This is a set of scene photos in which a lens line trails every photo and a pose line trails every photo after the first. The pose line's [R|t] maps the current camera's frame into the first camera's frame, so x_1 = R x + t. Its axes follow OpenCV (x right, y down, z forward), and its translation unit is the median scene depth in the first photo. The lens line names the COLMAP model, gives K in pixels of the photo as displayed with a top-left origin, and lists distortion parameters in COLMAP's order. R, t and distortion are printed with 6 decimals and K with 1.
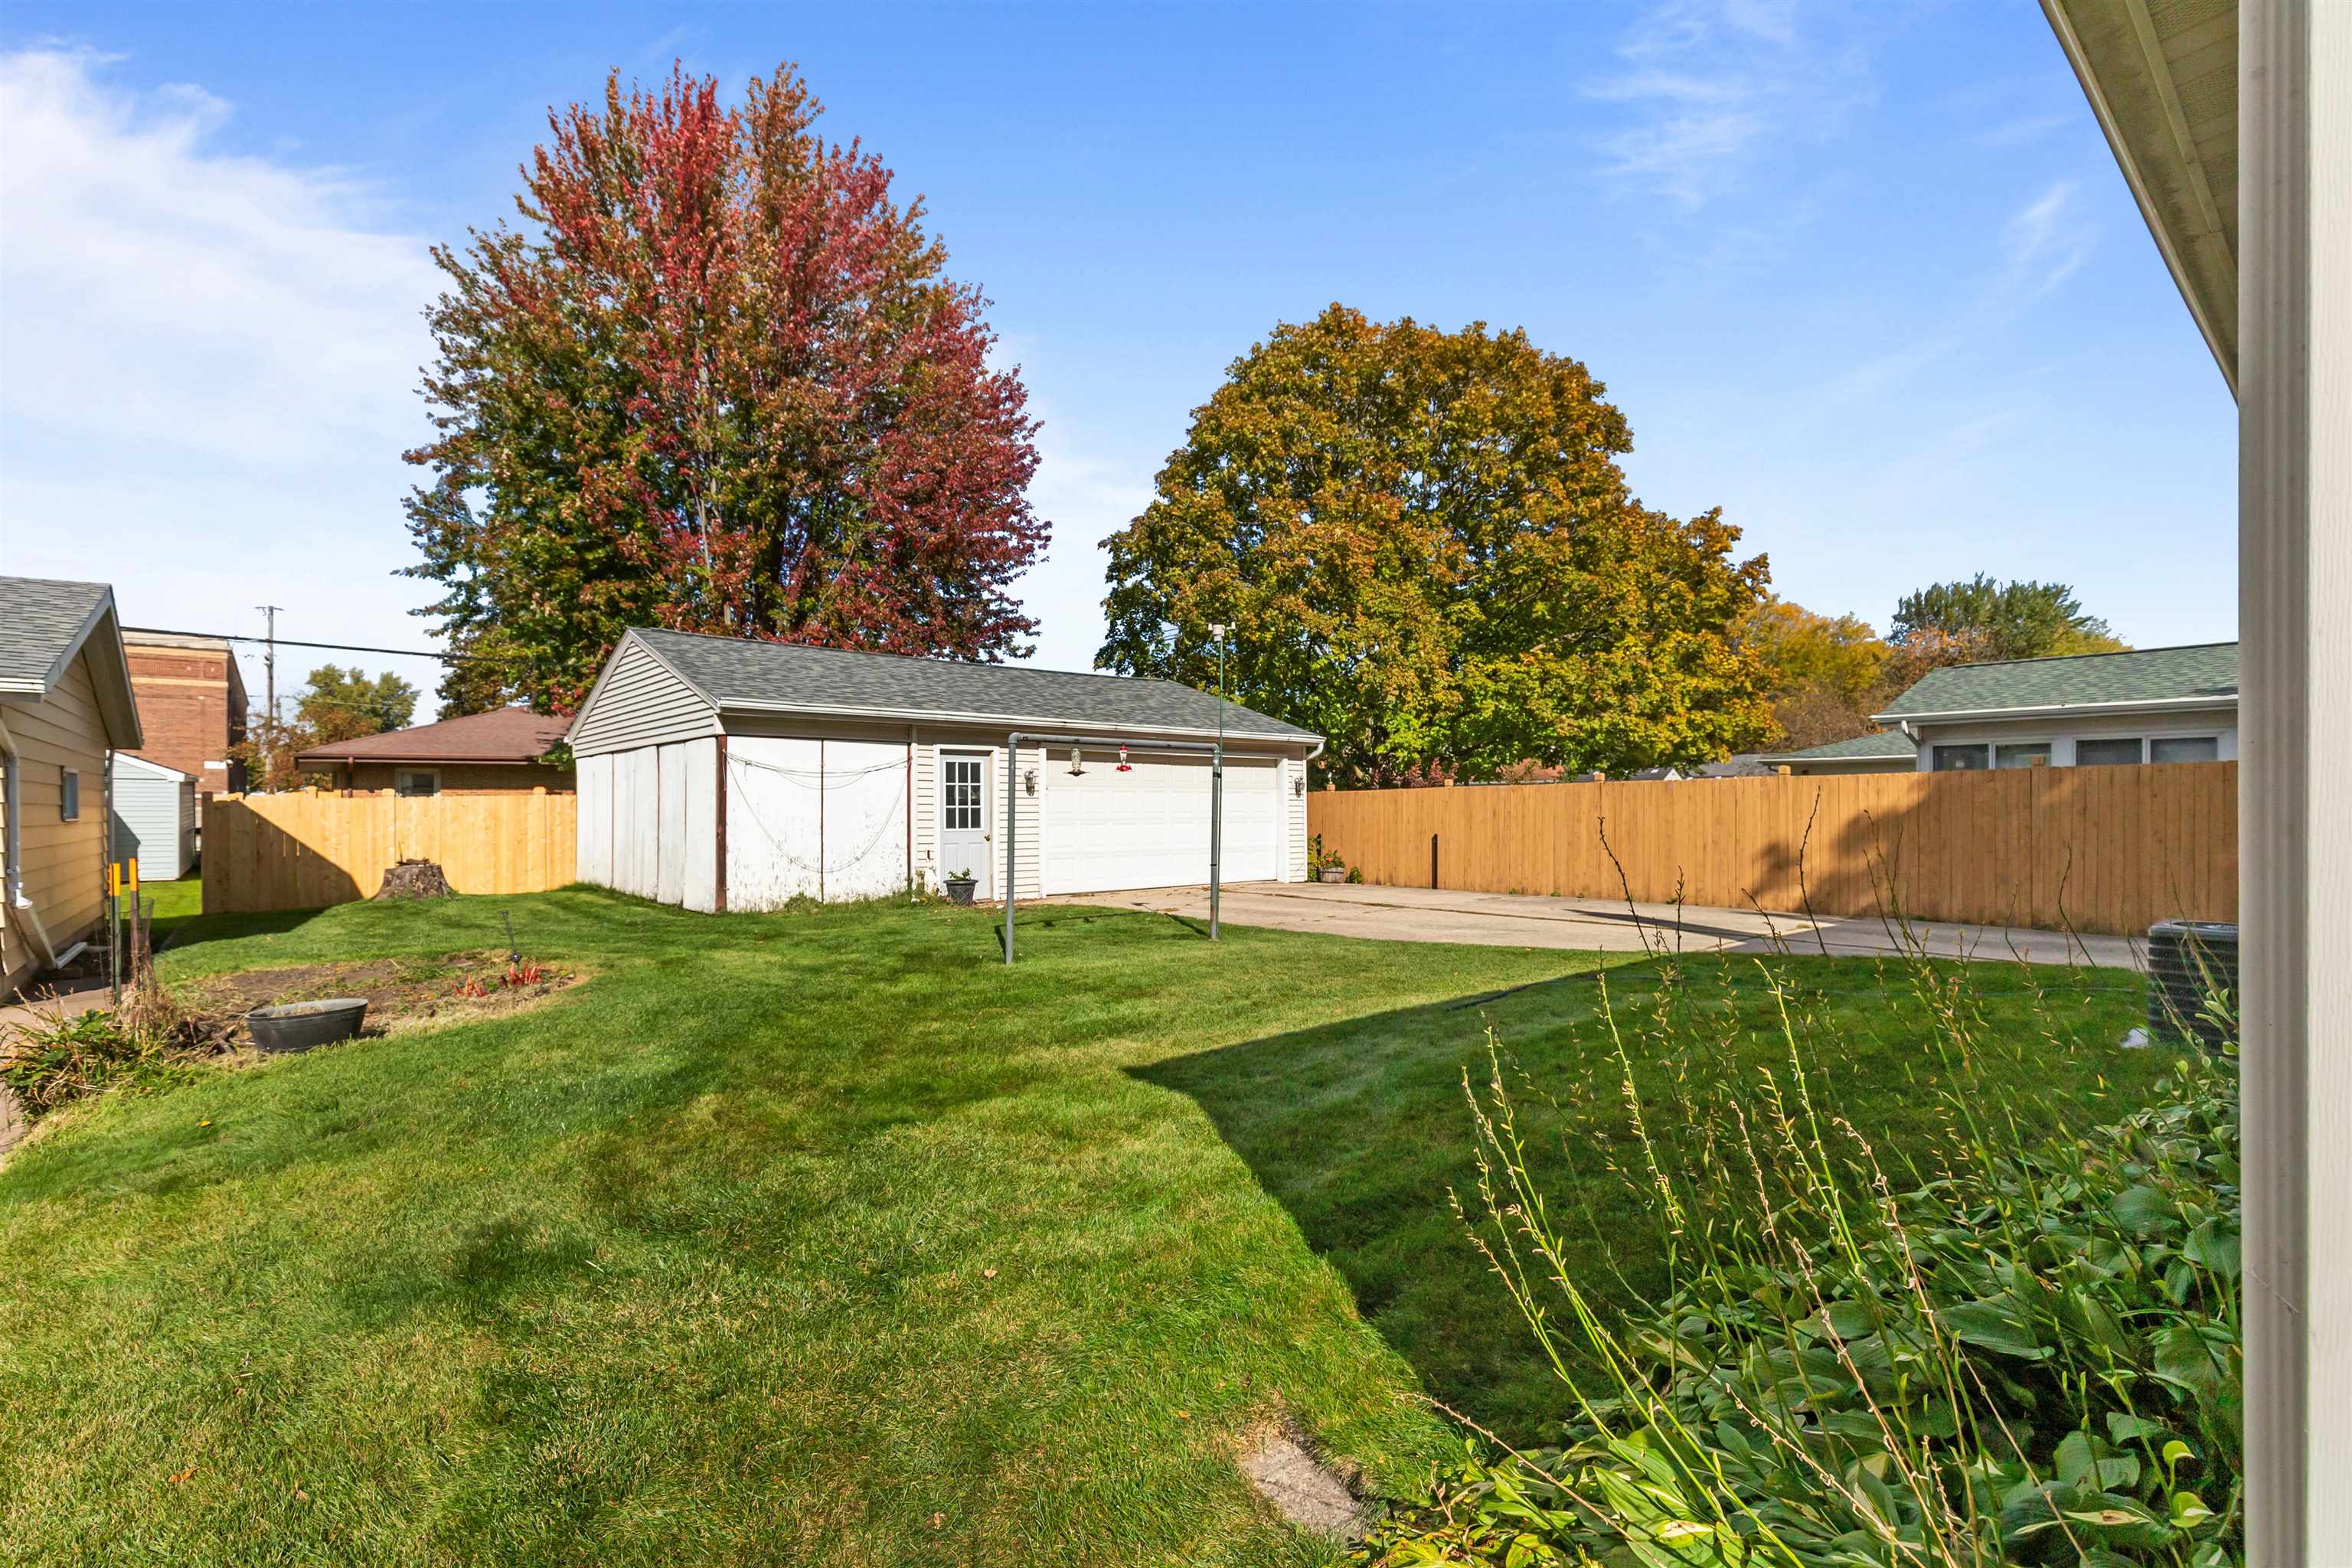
lens RADIAL K [[1057.8, 0, 1172.7], [0, 1057.8, 794.0], [0, 0, 1]] dist [0.009843, -0.001229]
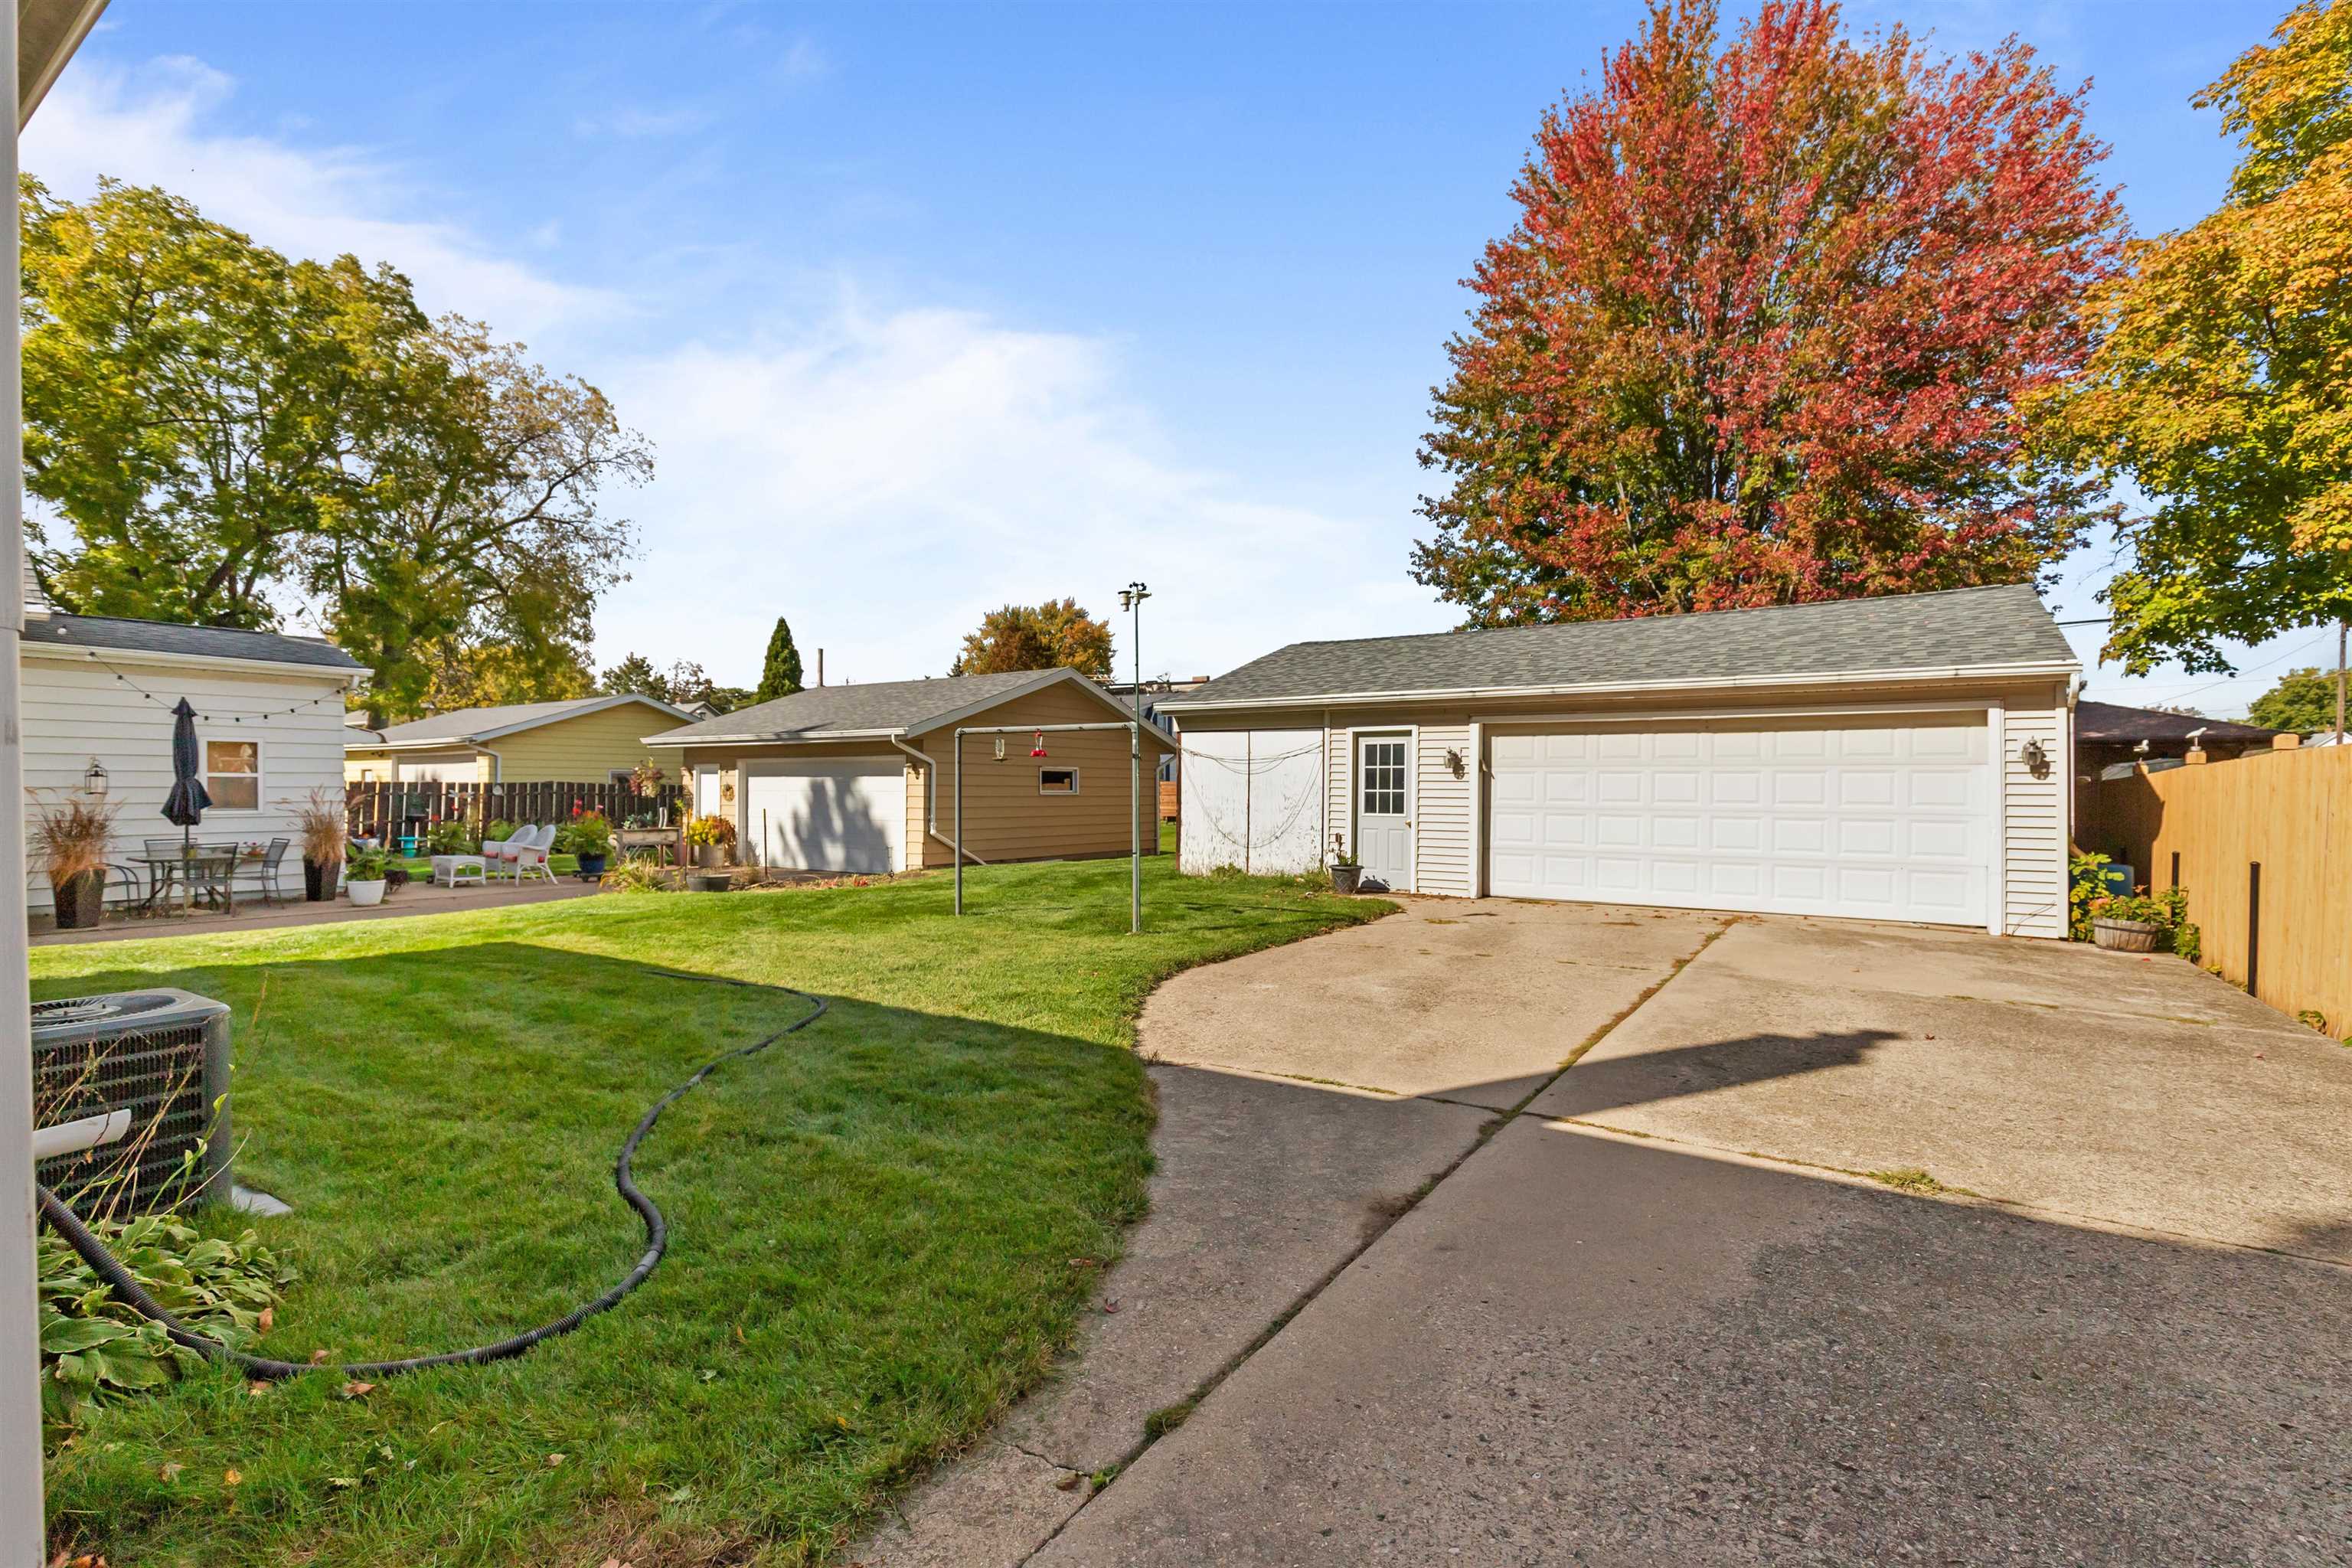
lens RADIAL K [[1057.8, 0, 1172.7], [0, 1057.8, 794.0], [0, 0, 1]] dist [0.009843, -0.001229]
pose [[0.275052, 0.011225, -0.961364, 0.666912], [0.006284, 0.999889, 0.013472, 0.000941], [0.961409, -0.009747, 0.274951, 0.554119]]
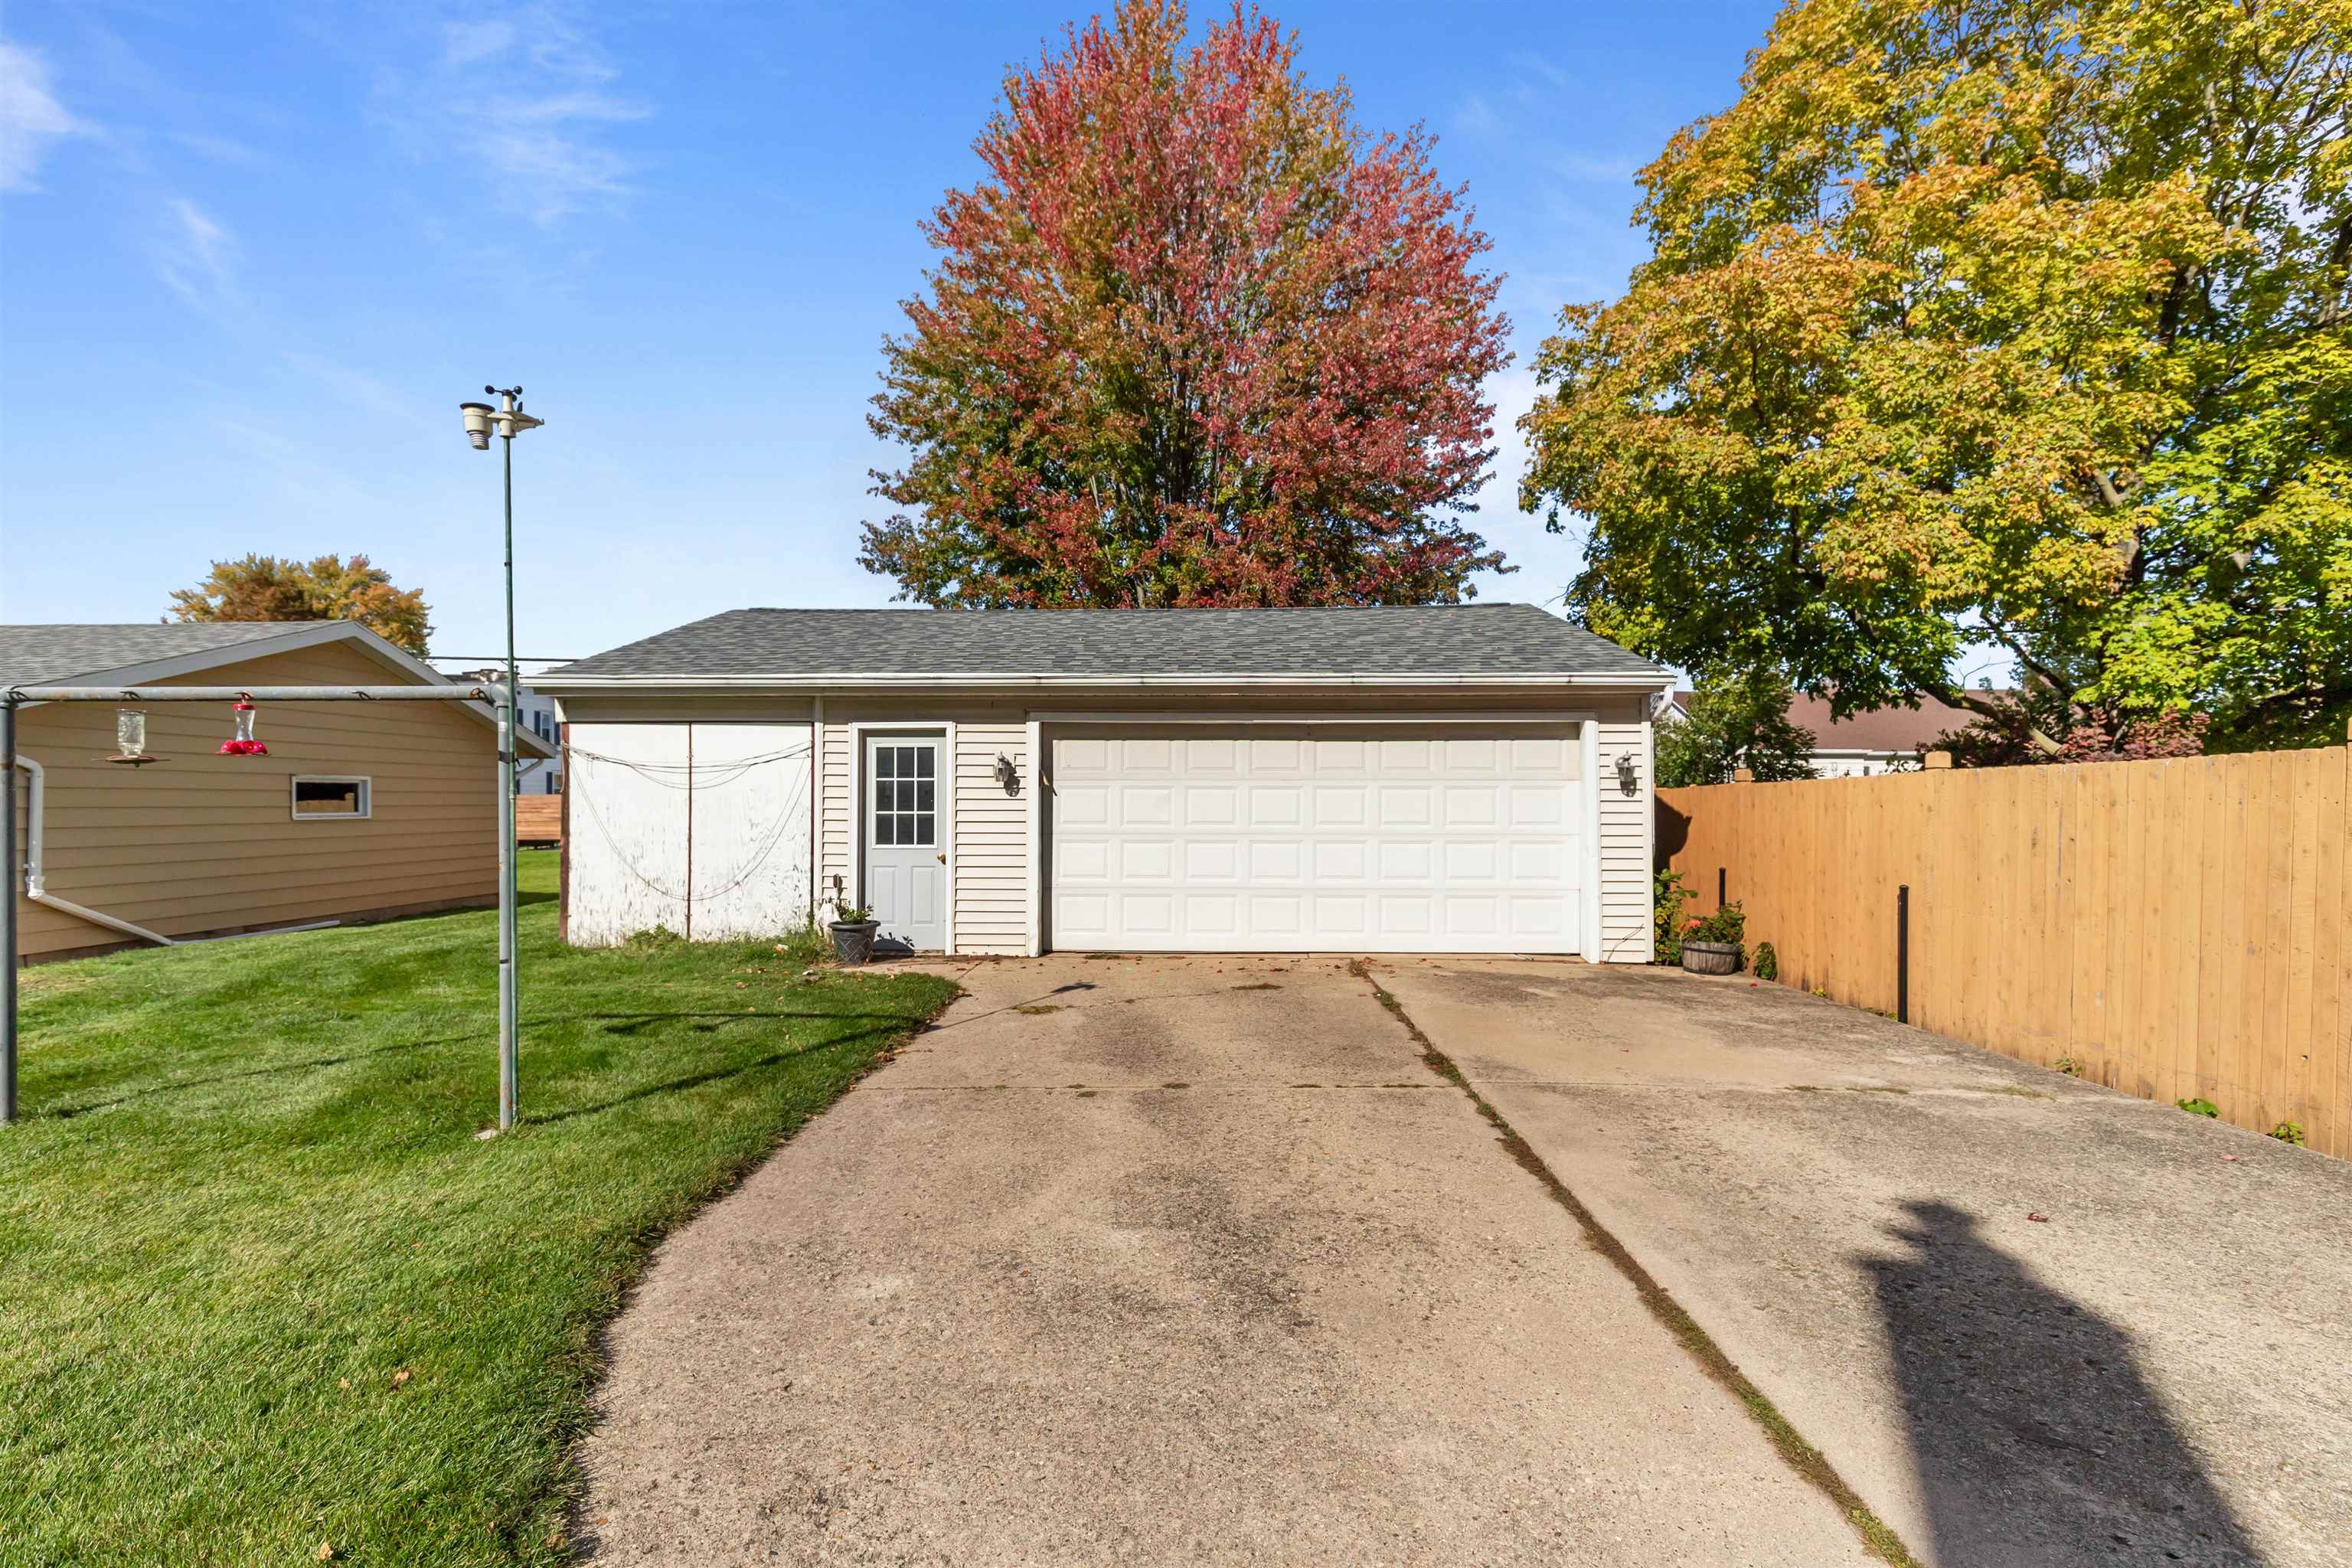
lens RADIAL K [[1057.8, 0, 1172.7], [0, 1057.8, 794.0], [0, 0, 1]] dist [0.009843, -0.001229]
pose [[0.739782, -0.000227, -0.672846, 0.386781], [0.006528, 0.999955, 0.006839, -0.003538], [0.672815, -0.009452, 0.739751, 0.612705]]
